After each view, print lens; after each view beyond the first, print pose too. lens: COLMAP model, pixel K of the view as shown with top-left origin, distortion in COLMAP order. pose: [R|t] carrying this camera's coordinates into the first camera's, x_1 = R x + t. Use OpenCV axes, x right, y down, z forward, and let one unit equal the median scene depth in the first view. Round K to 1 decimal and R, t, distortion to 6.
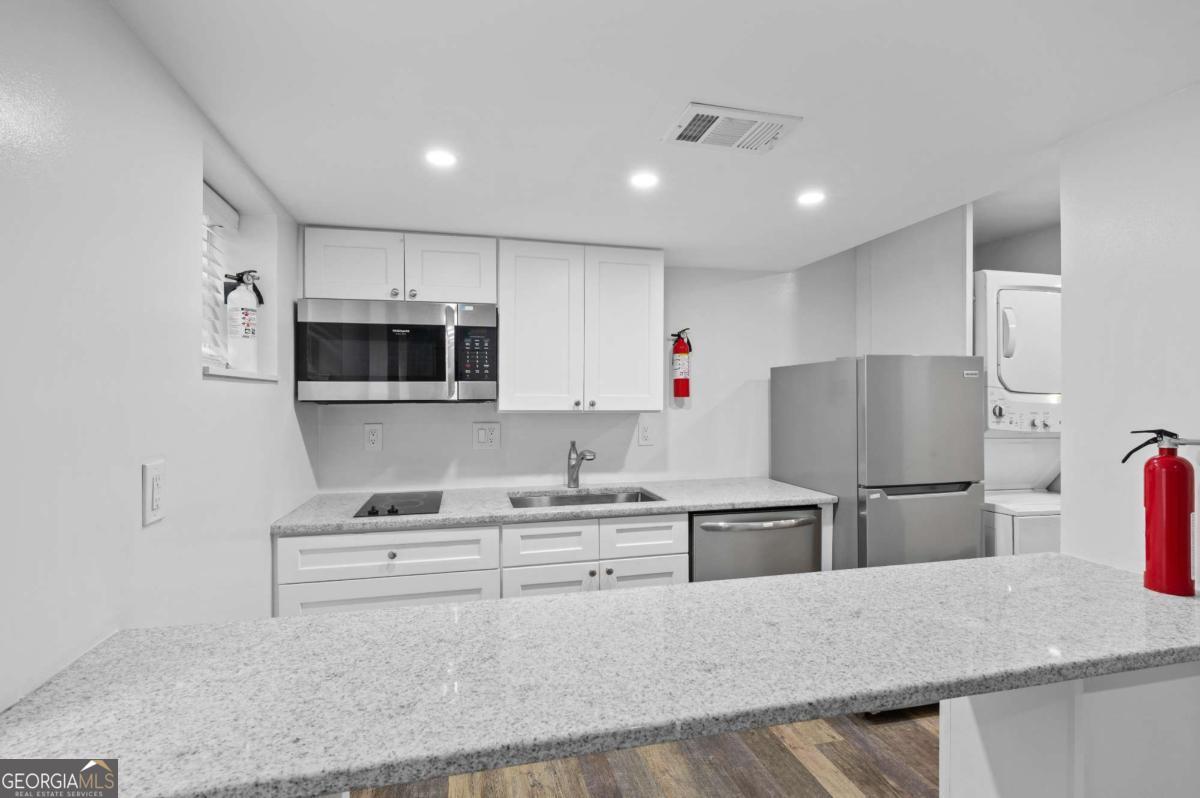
lens RADIAL K [[533.1, 0, 588.0], [0, 533.1, 402.0], [0, 0, 1]] dist [0.003411, -0.001432]
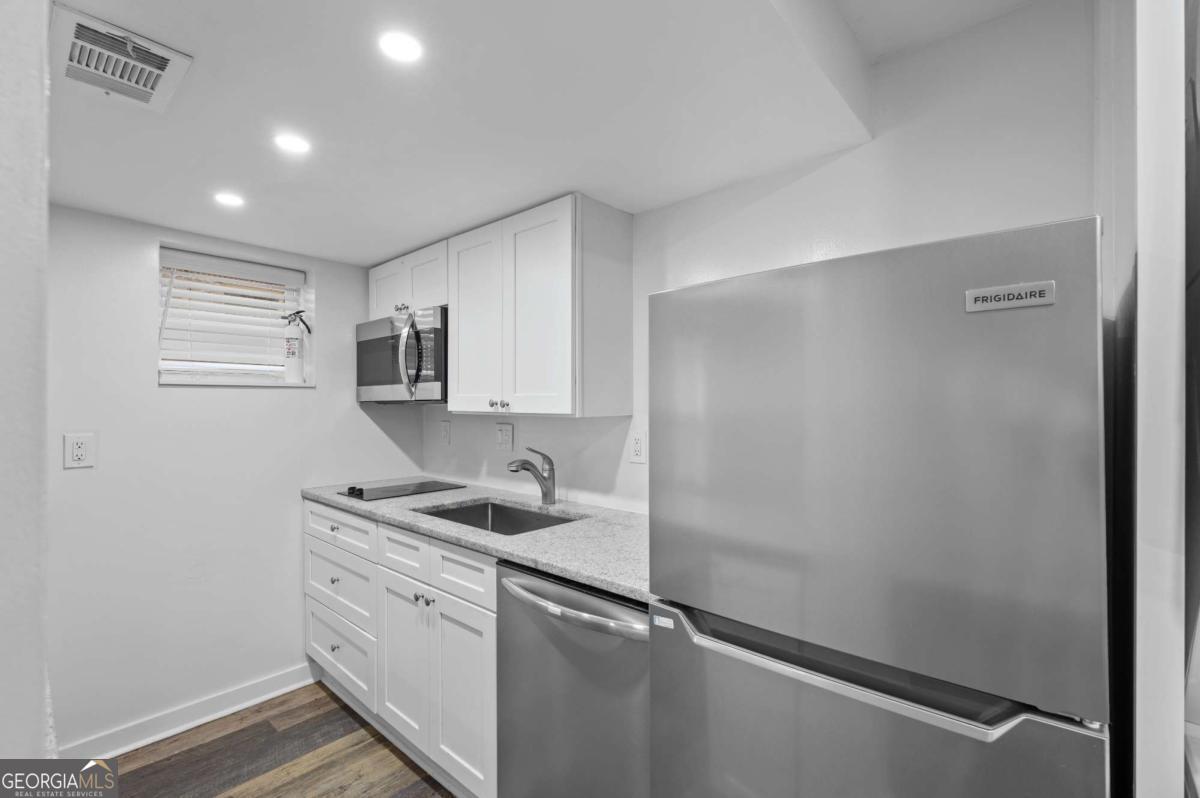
lens RADIAL K [[533.1, 0, 606.3], [0, 533.1, 400.8], [0, 0, 1]] dist [0.003411, -0.001432]
pose [[0.568986, -0.002904, -0.822342, 0.863699], [-0.004147, 0.999971, -0.006401, 0.002593], [0.822337, 0.007052, 0.568958, 0.717852]]
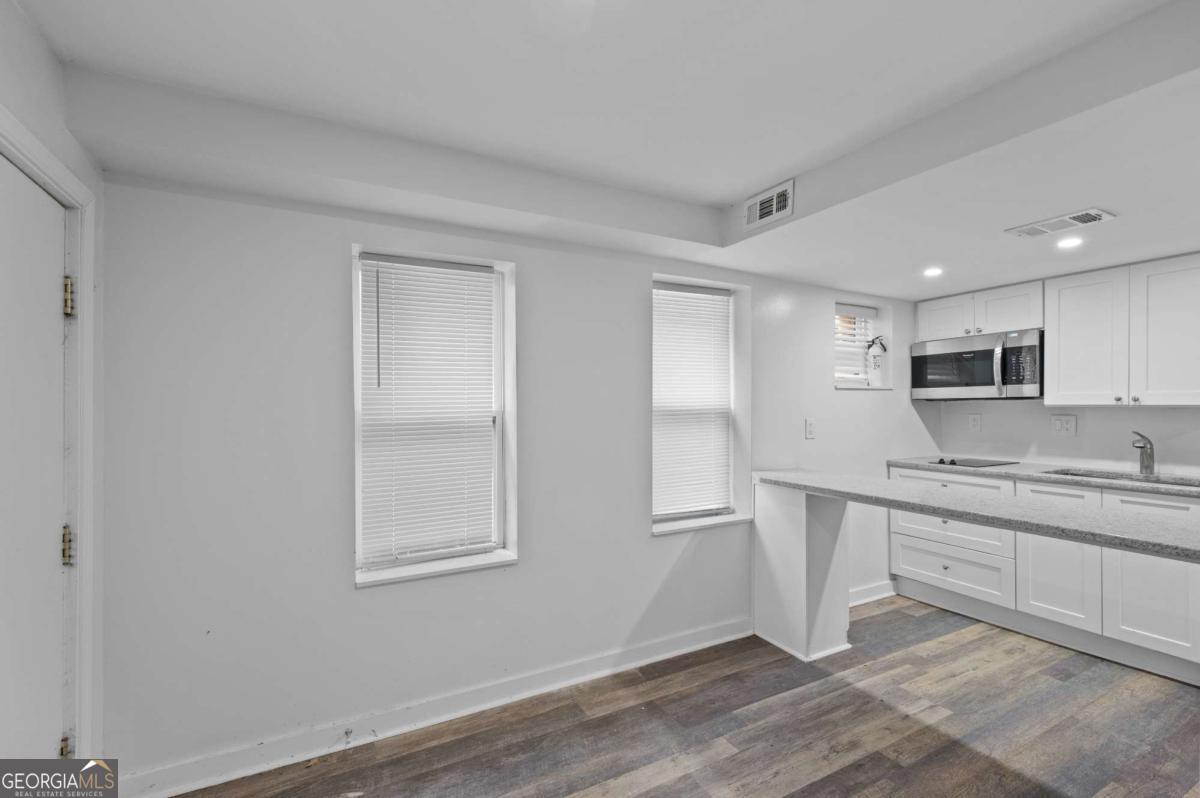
lens RADIAL K [[533.1, 0, 605.5], [0, 533.1, 407.7], [0, 0, 1]] dist [0.003411, -0.001432]
pose [[0.241177, 0.003283, -0.970476, 0.946722], [-0.003825, 0.999990, 0.002432, 0.025761], [0.970474, 0.003125, 0.241187, -0.450651]]
